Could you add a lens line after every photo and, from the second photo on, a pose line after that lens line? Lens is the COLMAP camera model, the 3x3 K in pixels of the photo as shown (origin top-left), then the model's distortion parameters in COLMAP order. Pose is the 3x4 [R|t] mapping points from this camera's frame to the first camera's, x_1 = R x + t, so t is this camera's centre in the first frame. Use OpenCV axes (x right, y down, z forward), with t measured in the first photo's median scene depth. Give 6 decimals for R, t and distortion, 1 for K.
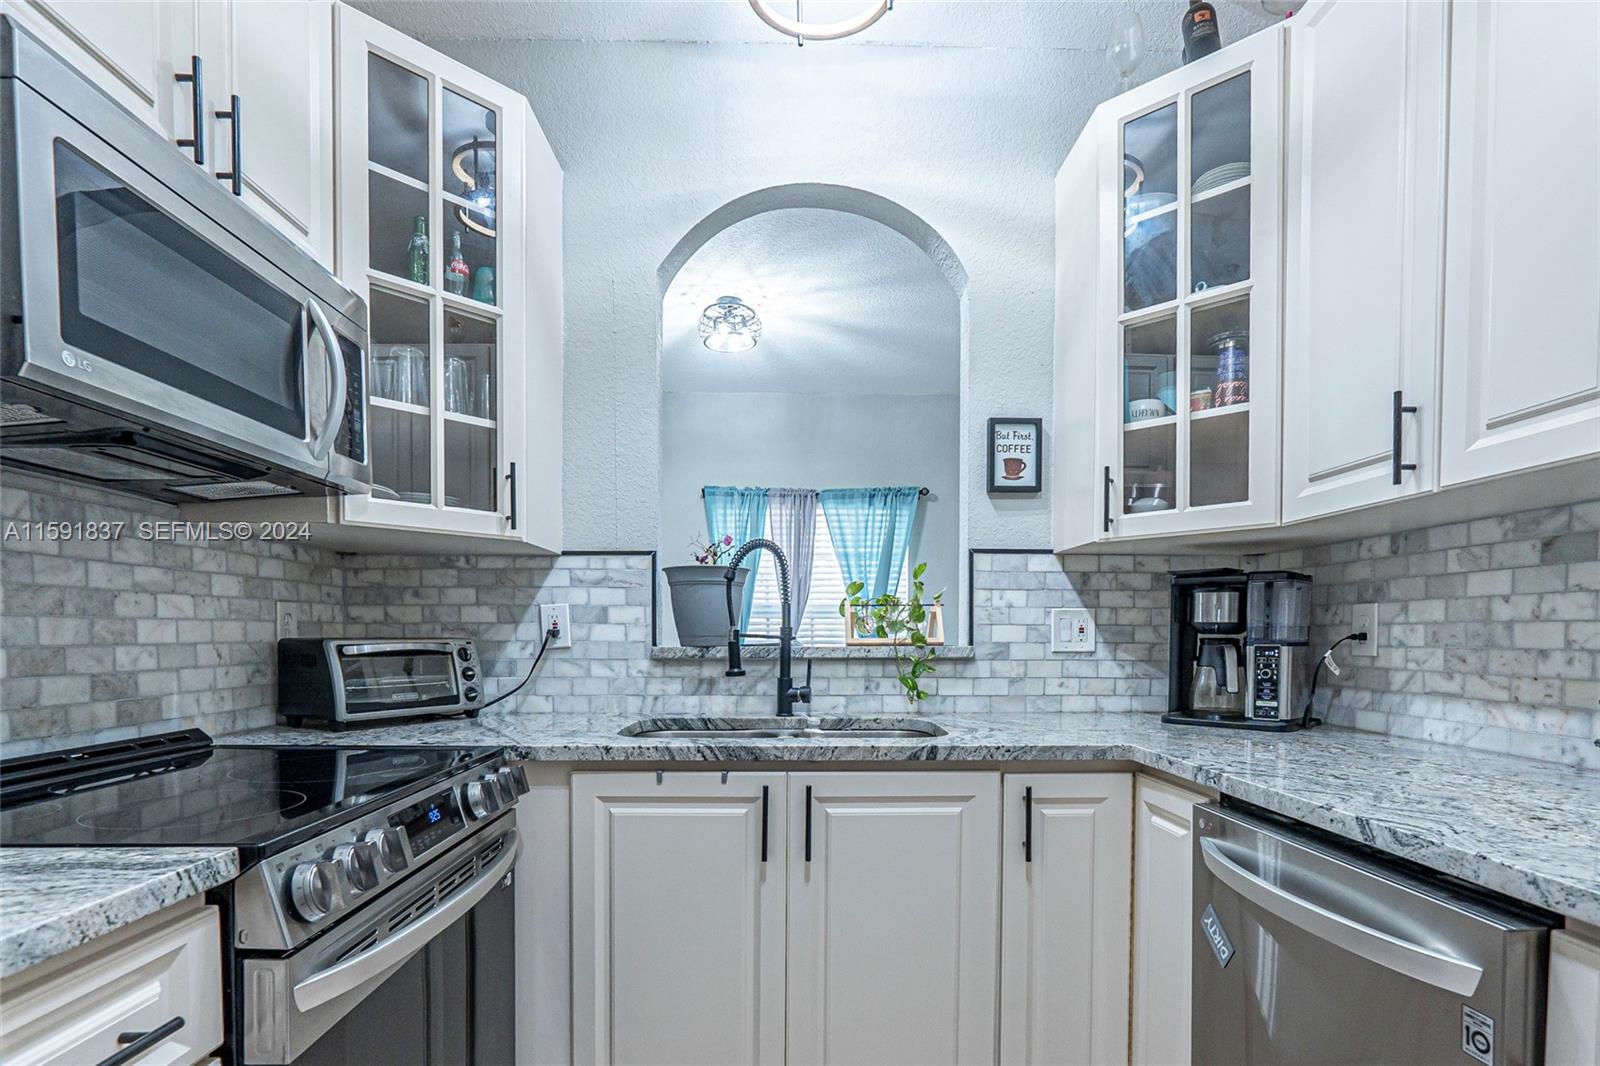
lens RADIAL K [[918.9, 0, 895.3], [0, 918.9, 698.5], [0, 0, 1]] dist [-0.006174, 0.002220]
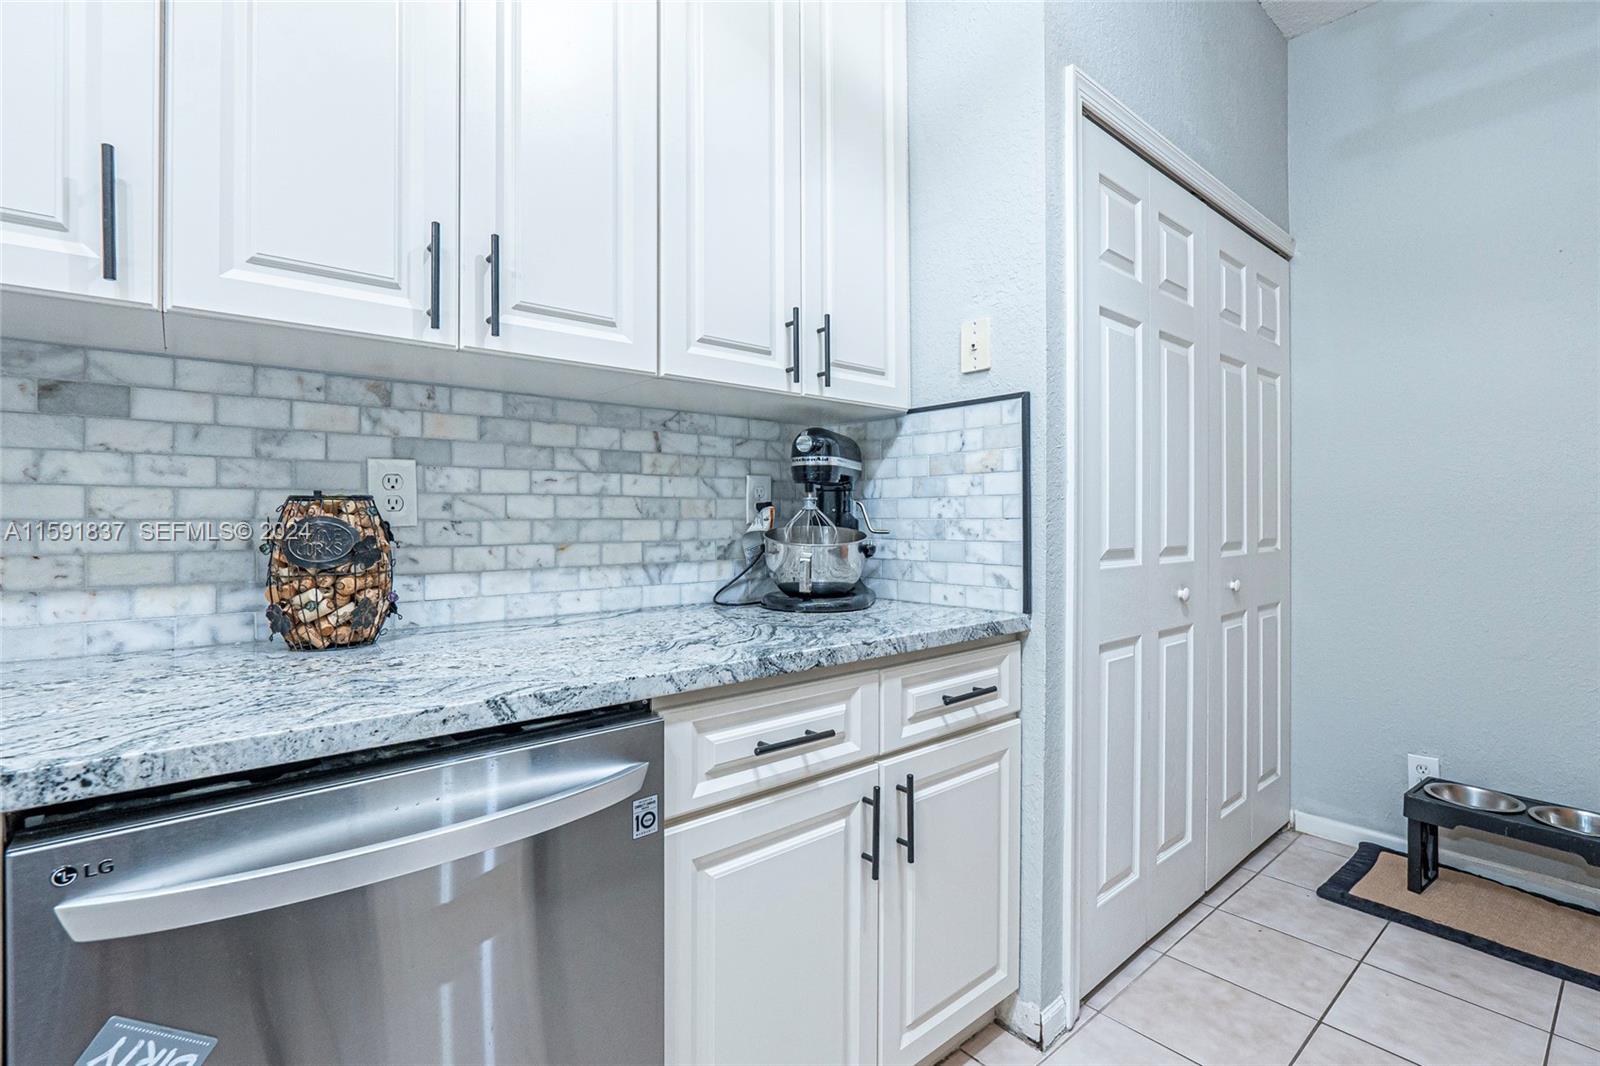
lens RADIAL K [[756.4, 0, 800.0], [0, 756.4, 533.0], [0, 0, 1]] dist [-0.004067, 0.000952]
pose [[-0.561762, -0.026244, 0.826882, -0.127936], [0.056695, 0.995926, 0.070126, -0.031989], [-0.825354, 0.086274, -0.557986, 0.518832]]
